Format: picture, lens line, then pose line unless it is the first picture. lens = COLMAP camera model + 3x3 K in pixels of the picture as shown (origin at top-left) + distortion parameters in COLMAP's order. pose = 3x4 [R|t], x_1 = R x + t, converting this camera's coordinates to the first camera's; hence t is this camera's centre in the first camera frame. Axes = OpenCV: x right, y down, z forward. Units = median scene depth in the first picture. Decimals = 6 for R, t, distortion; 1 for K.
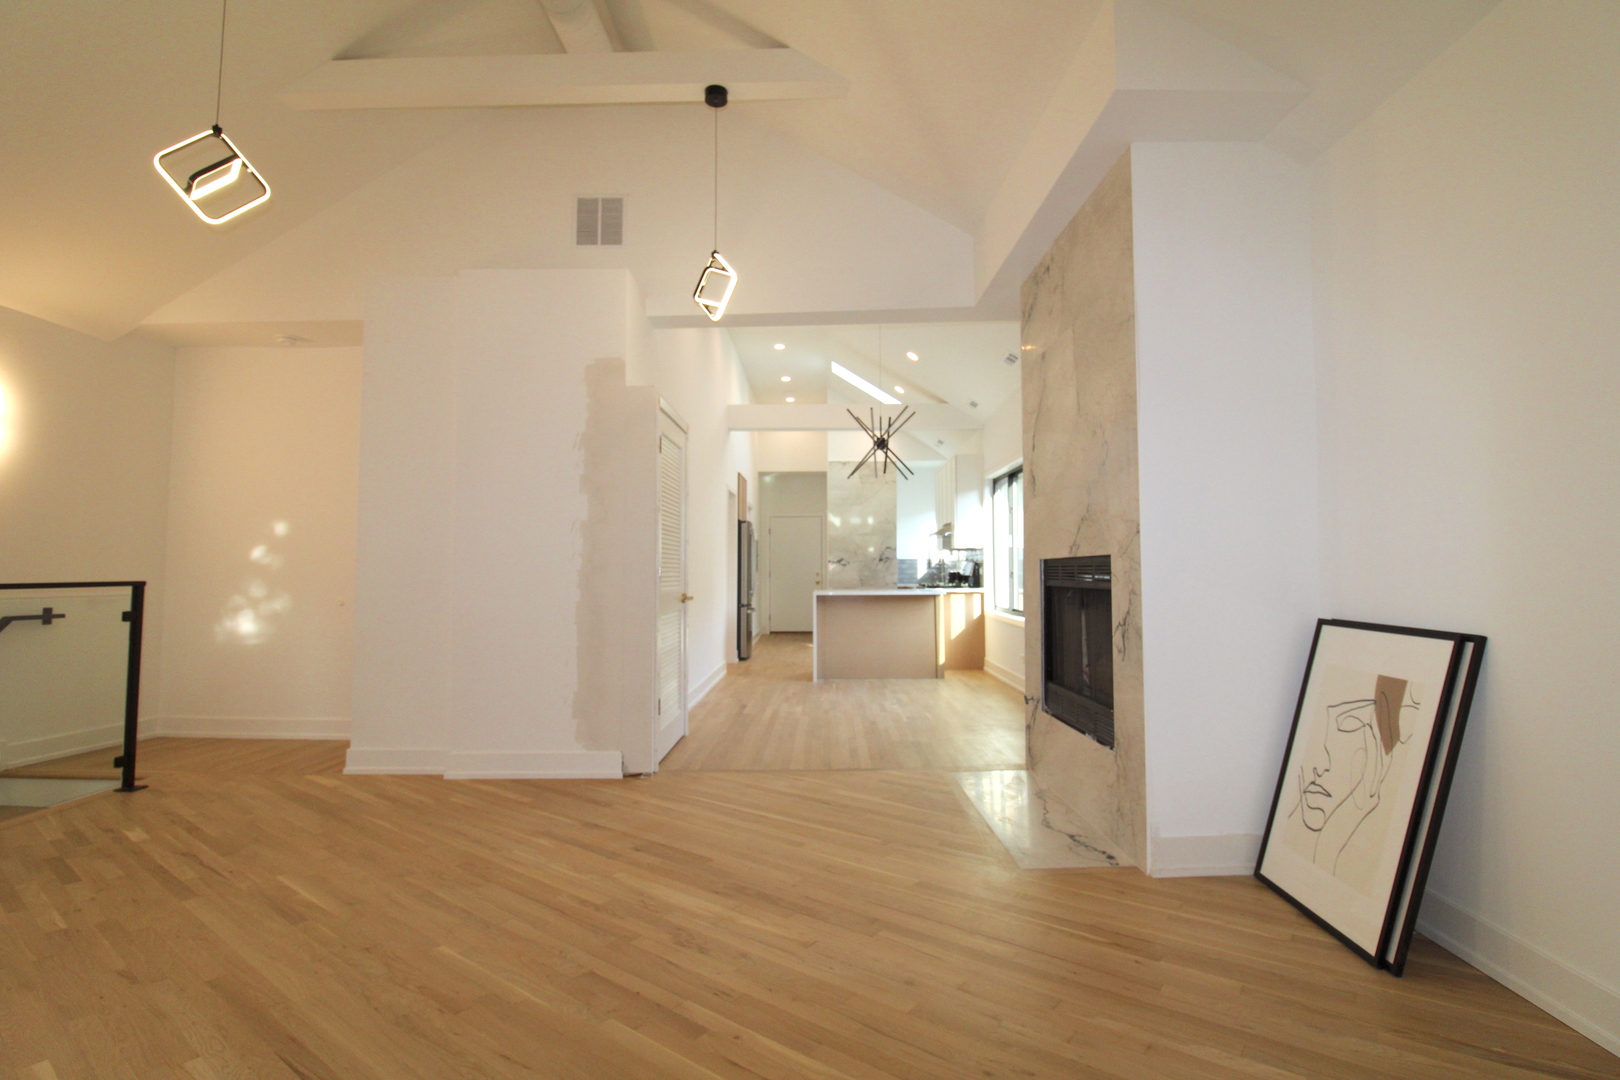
lens RADIAL K [[761.4, 0, 813.5], [0, 761.4, 529.9], [0, 0, 1]] dist [-0.000474, -0.010494]
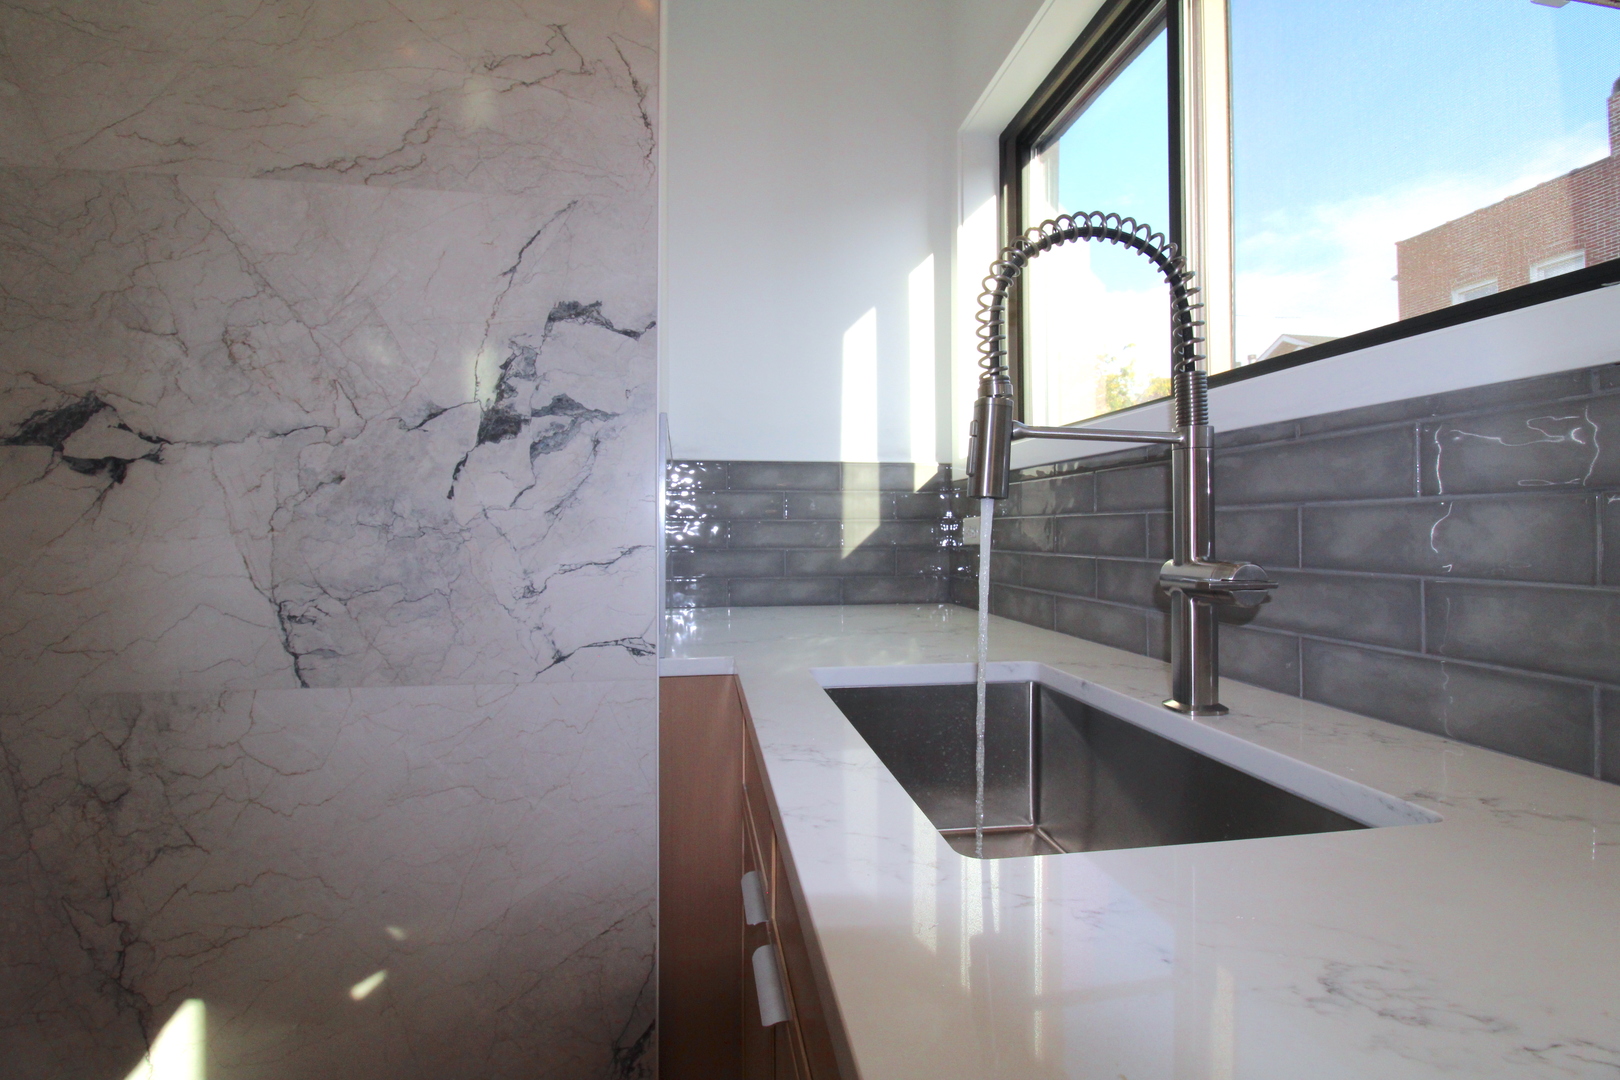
lens RADIAL K [[761.4, 0, 814.1], [0, 761.4, 522.9], [0, 0, 1]] dist [-0.000474, -0.010494]
pose [[0.984366, 0.006548, 0.176014, 0.266043], [-0.014127, 0.999024, 0.041841, 0.113245], [-0.175568, -0.043674, 0.983498, 2.106454]]
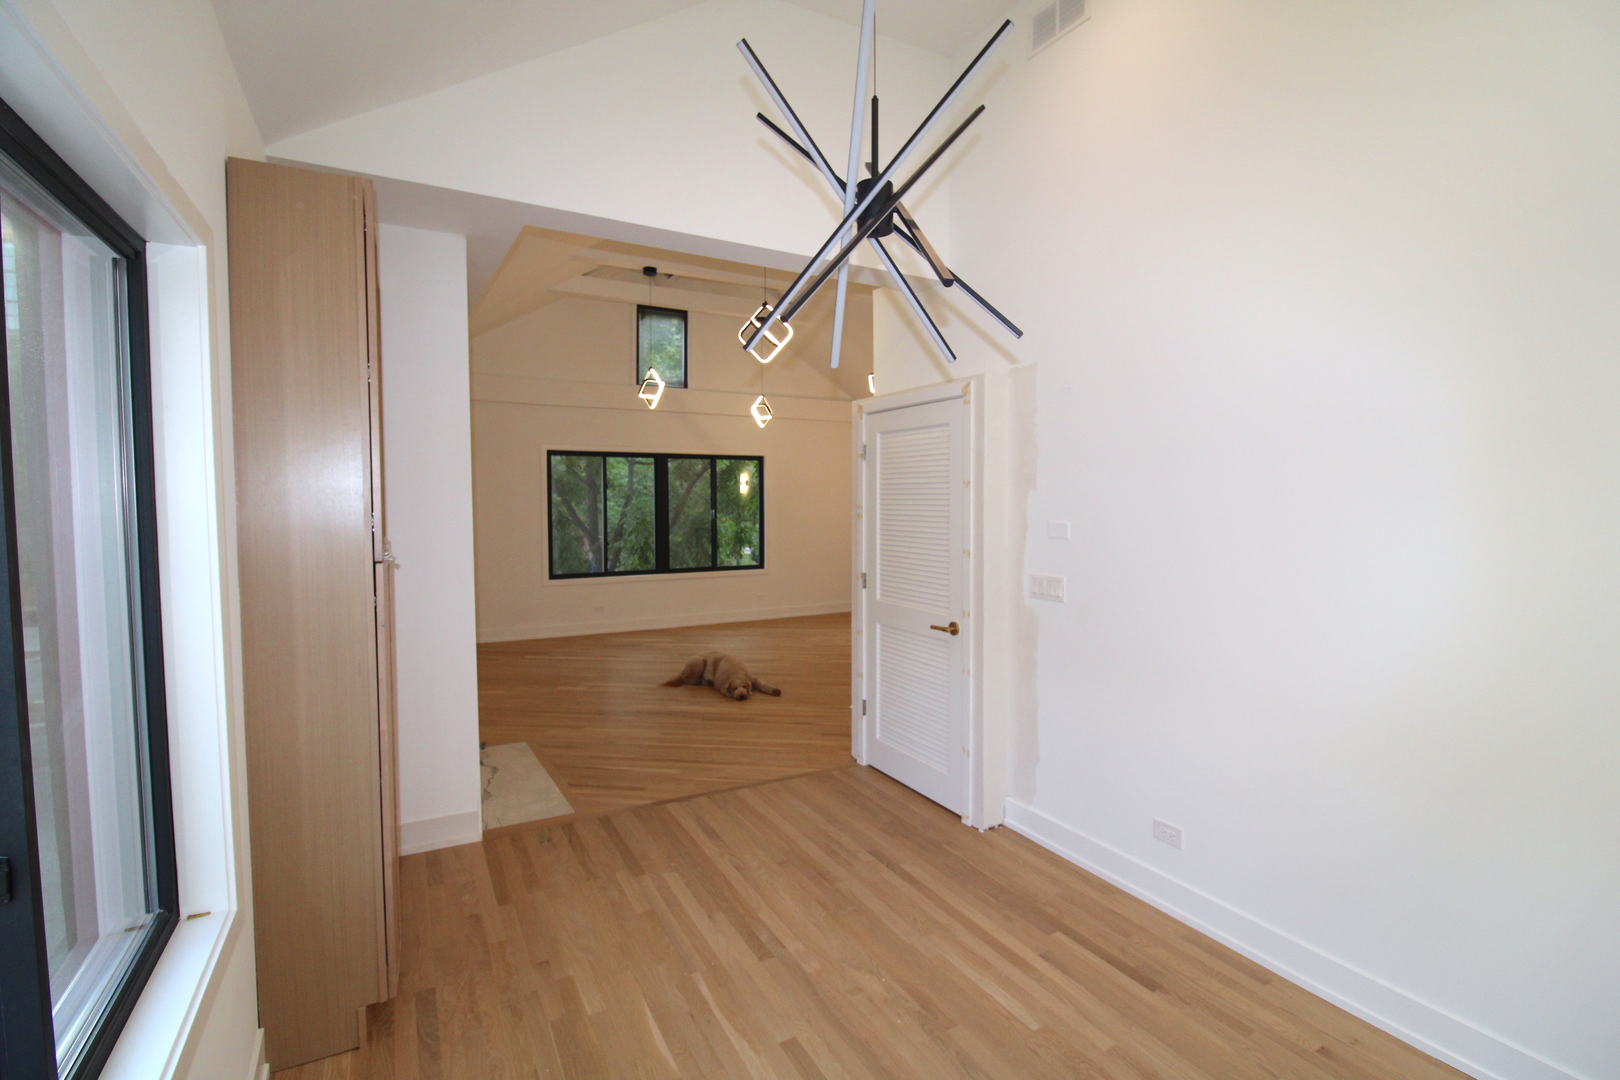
lens RADIAL K [[761.4, 0, 814.6], [0, 761.4, 525.7], [0, 0, 1]] dist [-0.000474, -0.010494]
pose [[-0.867387, 0.027289, -0.496886, 0.323893], [0.034616, 0.999385, -0.005541, -0.009154], [0.496430, -0.022007, -0.867798, 1.679245]]
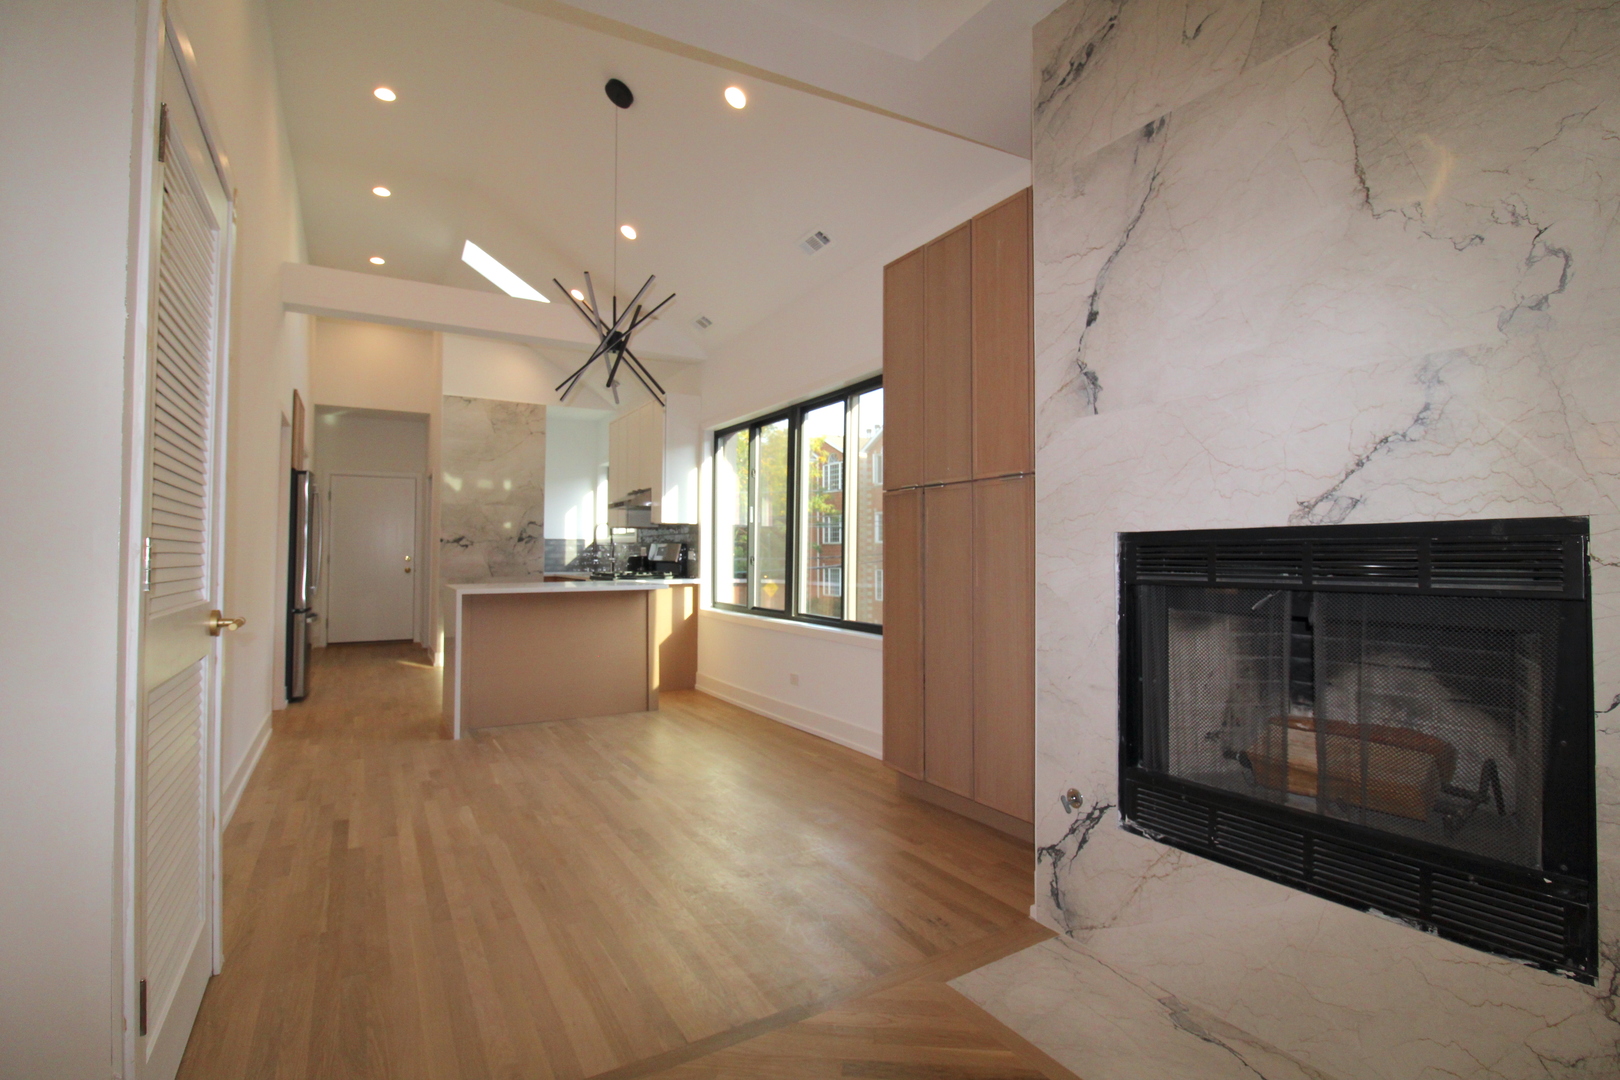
lens RADIAL K [[761.4, 0, 810.9], [0, 761.4, 531.6], [0, 0, 1]] dist [-0.000474, -0.010494]
pose [[0.854864, 0.021207, 0.518419, -0.119974], [-0.032750, 0.999377, 0.013122, 0.031950], [-0.517818, -0.028195, 0.855026, 0.566903]]
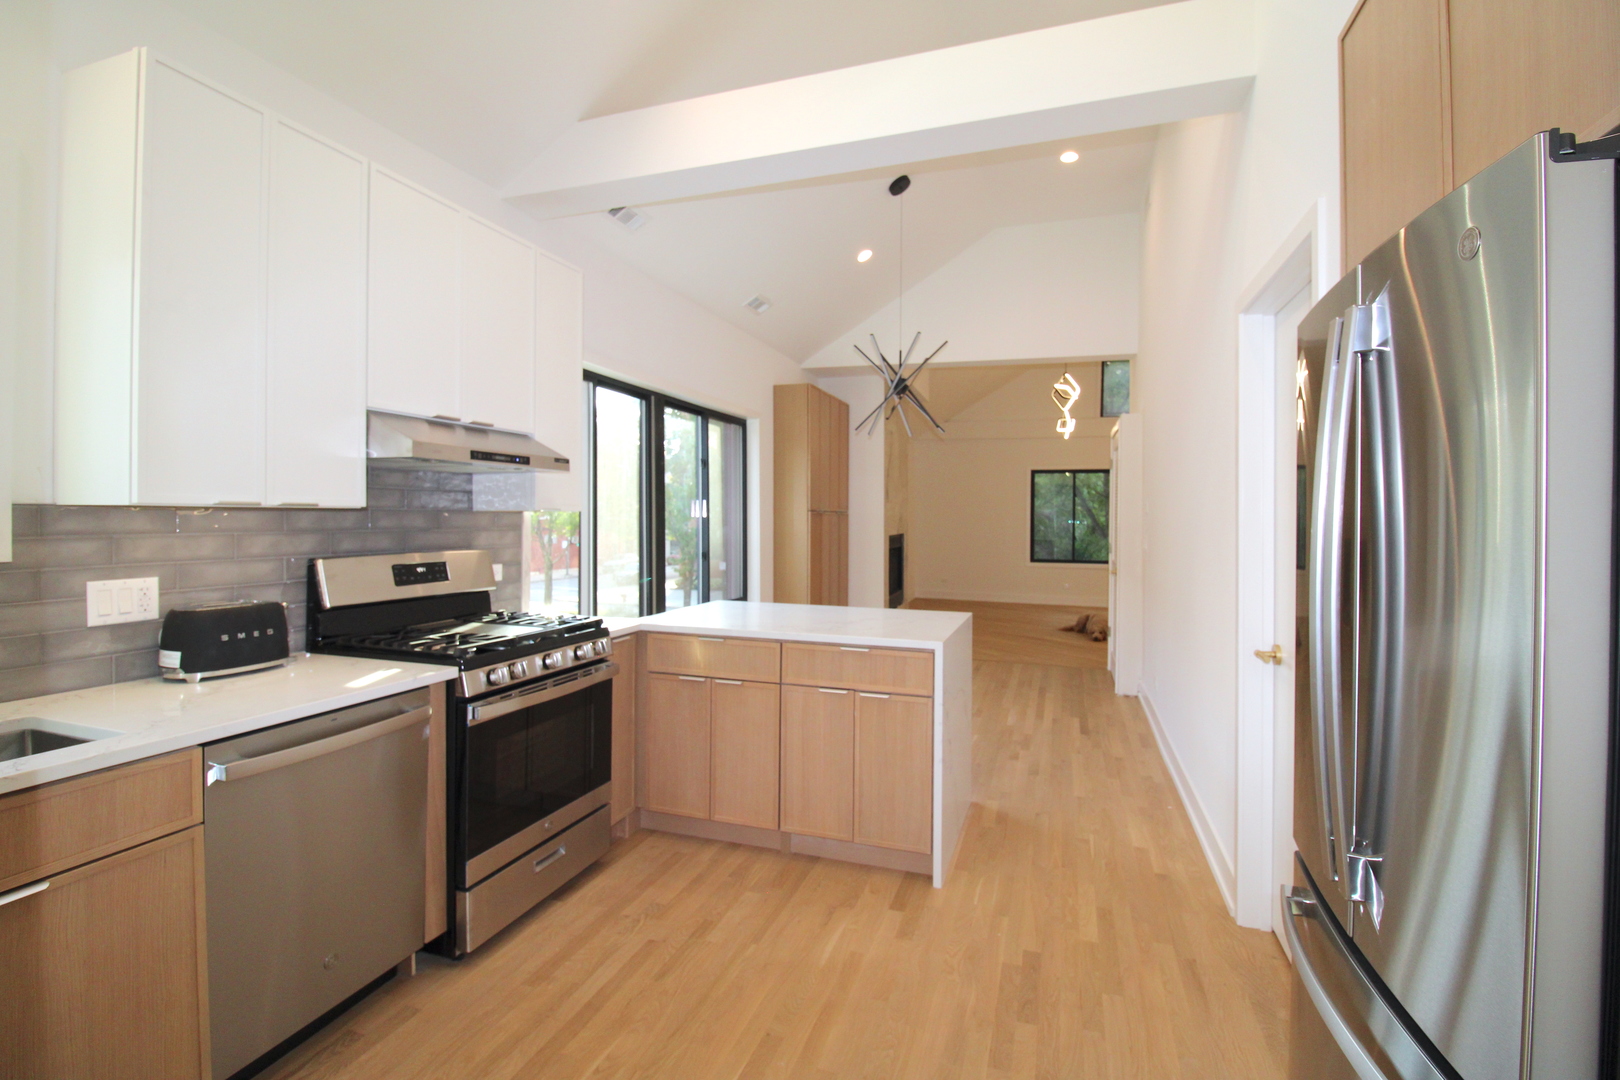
lens RADIAL K [[761.4, 0, 811.8], [0, 761.4, 532.4], [0, 0, 1]] dist [-0.000474, -0.010494]
pose [[-0.954655, -0.008704, 0.297588, -0.073733], [-0.018830, 0.999336, -0.031179, 0.078757], [-0.297119, -0.035369, -0.954185, 2.425298]]
